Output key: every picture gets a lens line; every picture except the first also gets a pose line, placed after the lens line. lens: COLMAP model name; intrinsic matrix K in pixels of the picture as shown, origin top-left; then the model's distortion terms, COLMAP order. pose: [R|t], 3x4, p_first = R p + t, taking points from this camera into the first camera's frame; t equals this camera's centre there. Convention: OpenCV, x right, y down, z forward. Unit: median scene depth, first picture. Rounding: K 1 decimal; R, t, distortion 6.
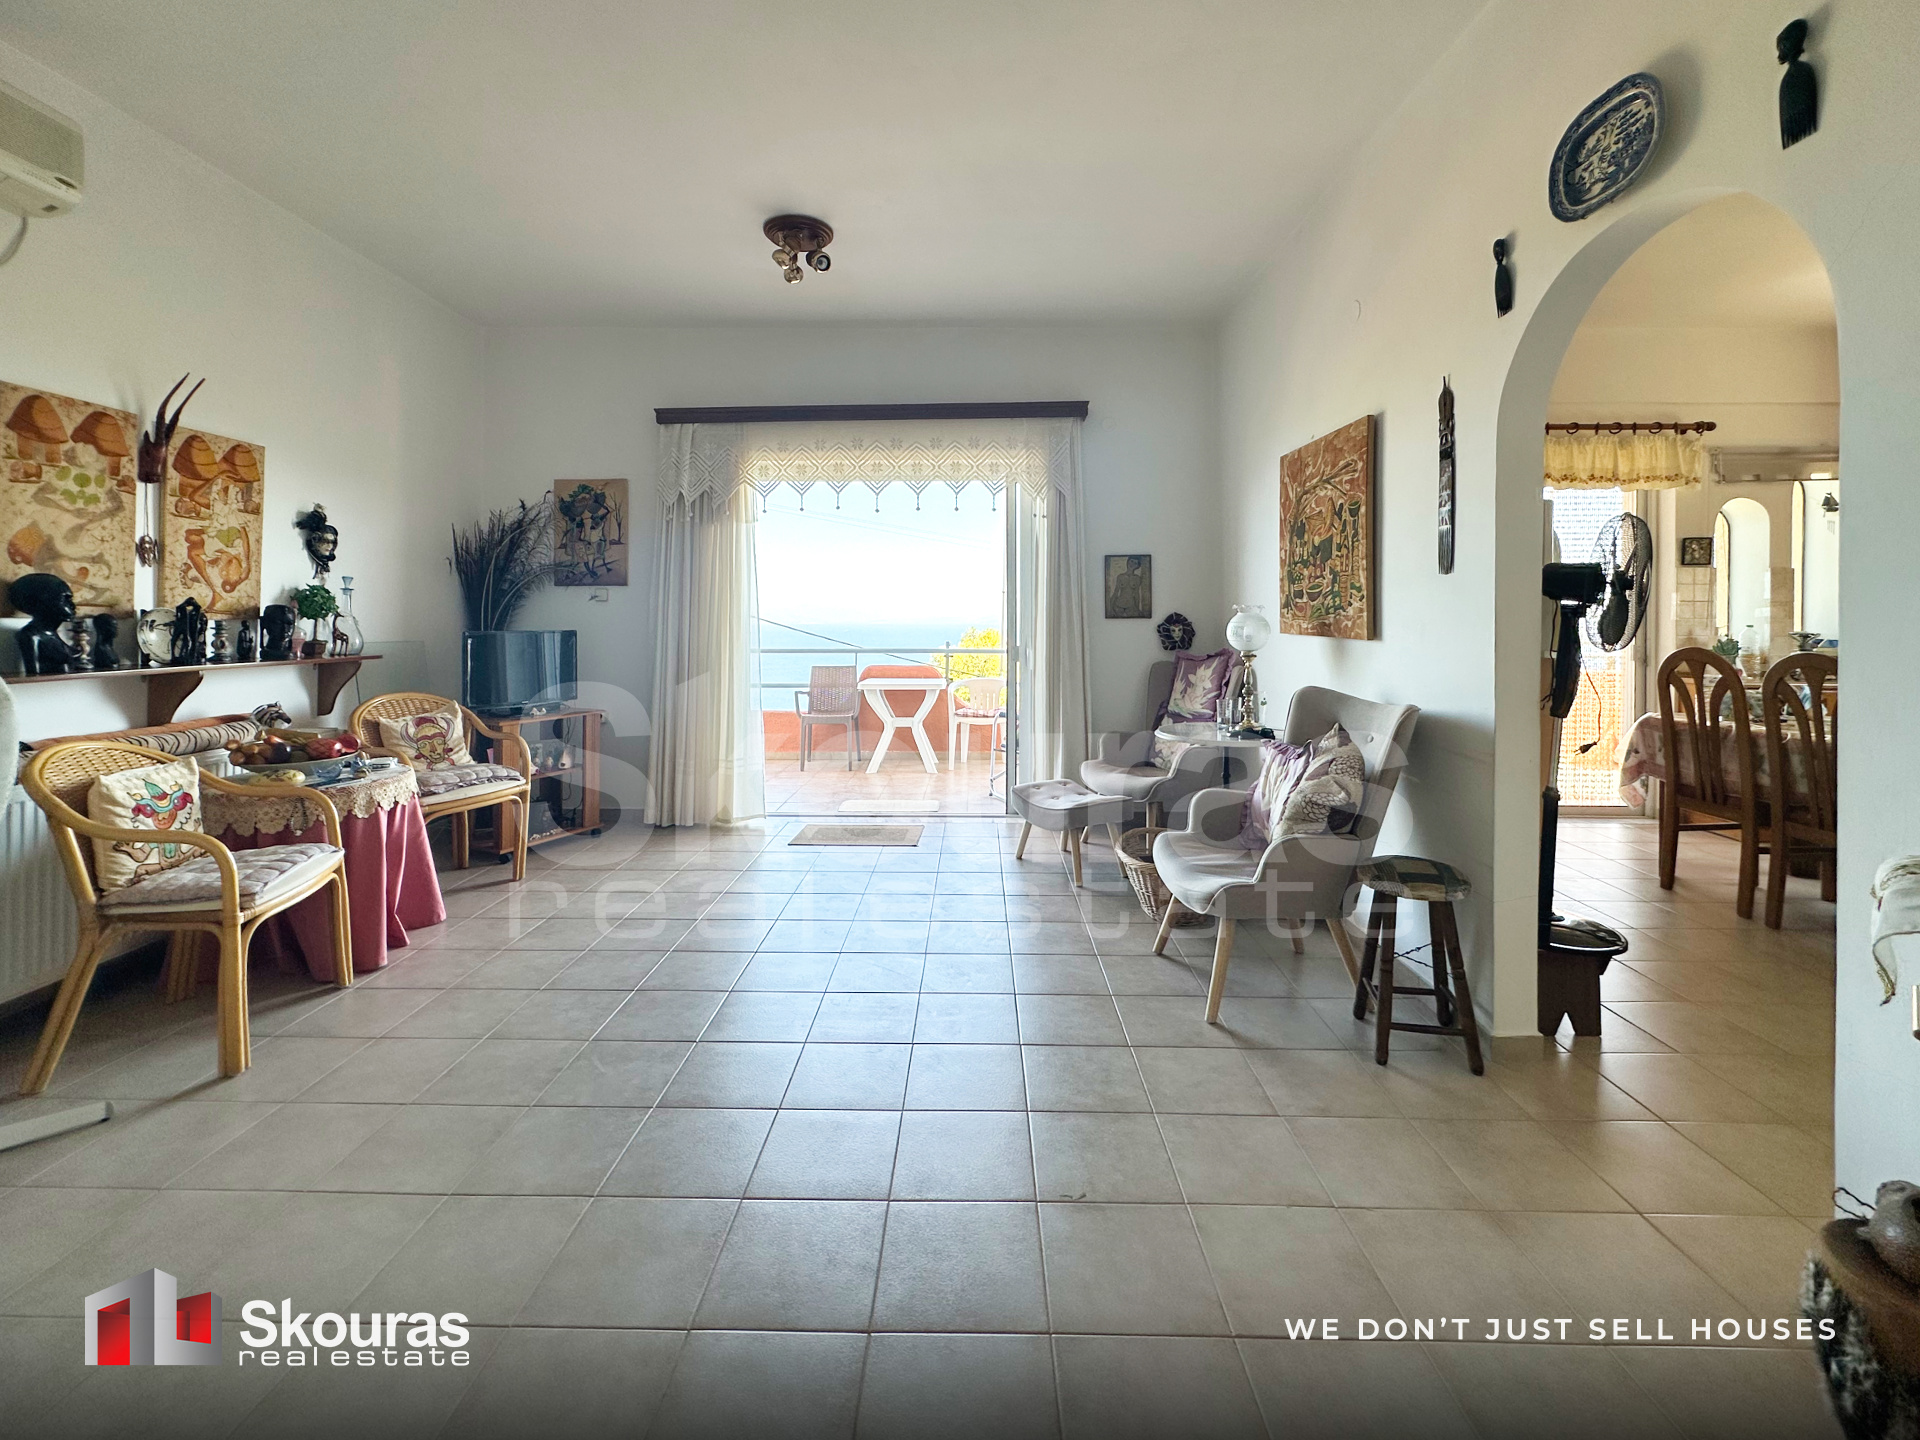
lens RADIAL K [[803.8, 0, 962.2], [0, 803.8, 627.2], [0, 0, 1]] dist [-0.001304, -0.000195]
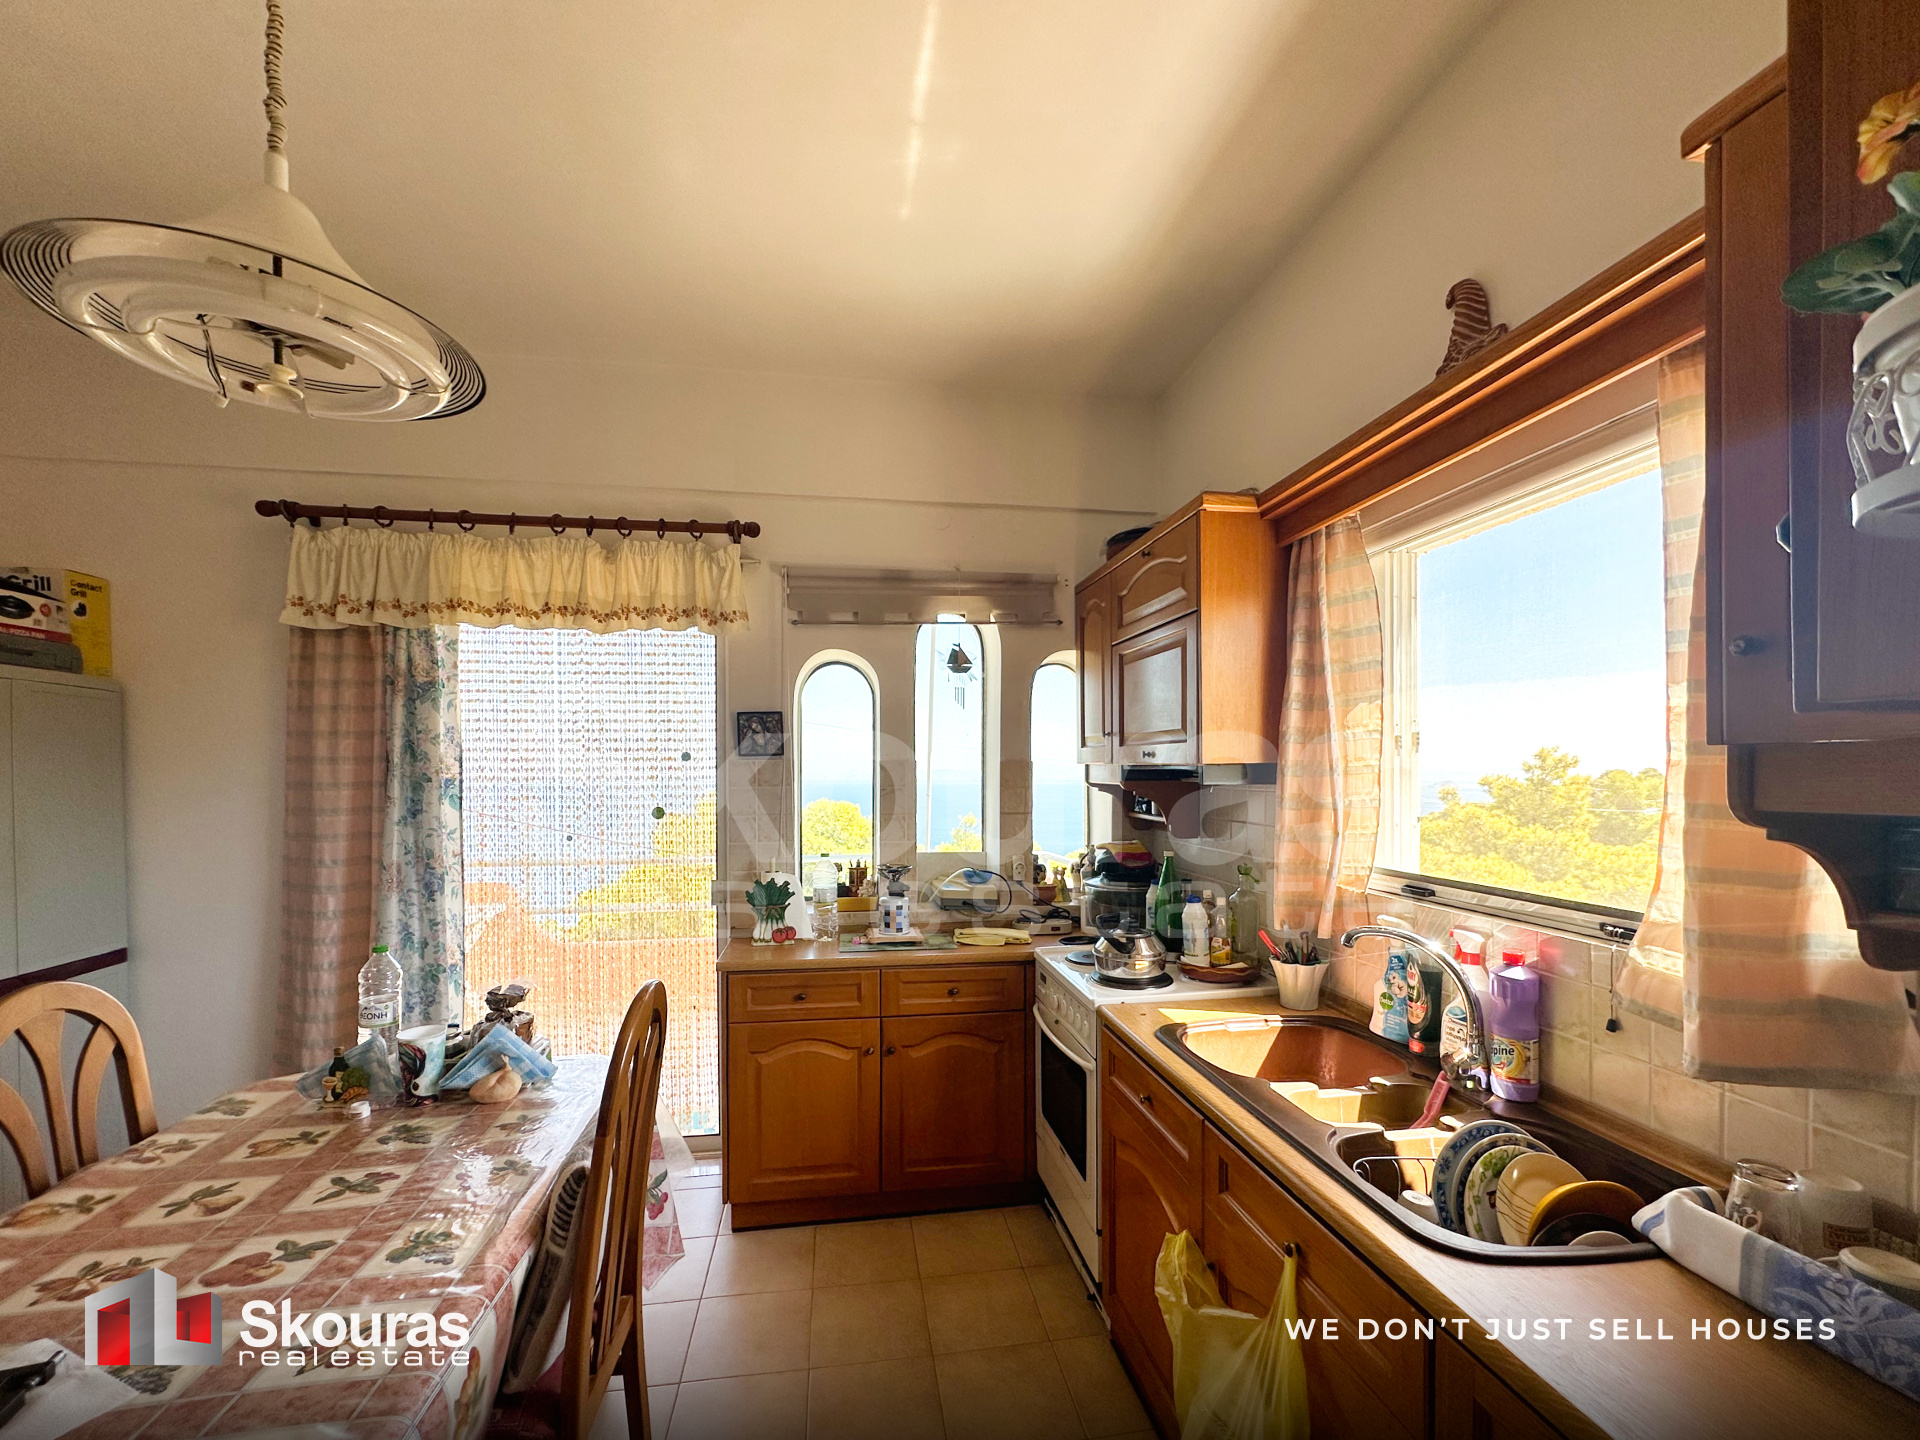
lens RADIAL K [[800.7, 0, 954.8], [0, 800.7, 784.3], [0, 0, 1]] dist [0.000449, 0.000318]
pose [[0.986696, -0.006763, 0.162434, 0.975088], [0.005744, 0.999961, 0.006747, -0.059502], [-0.162473, -0.005724, 0.986696, 0.370968]]
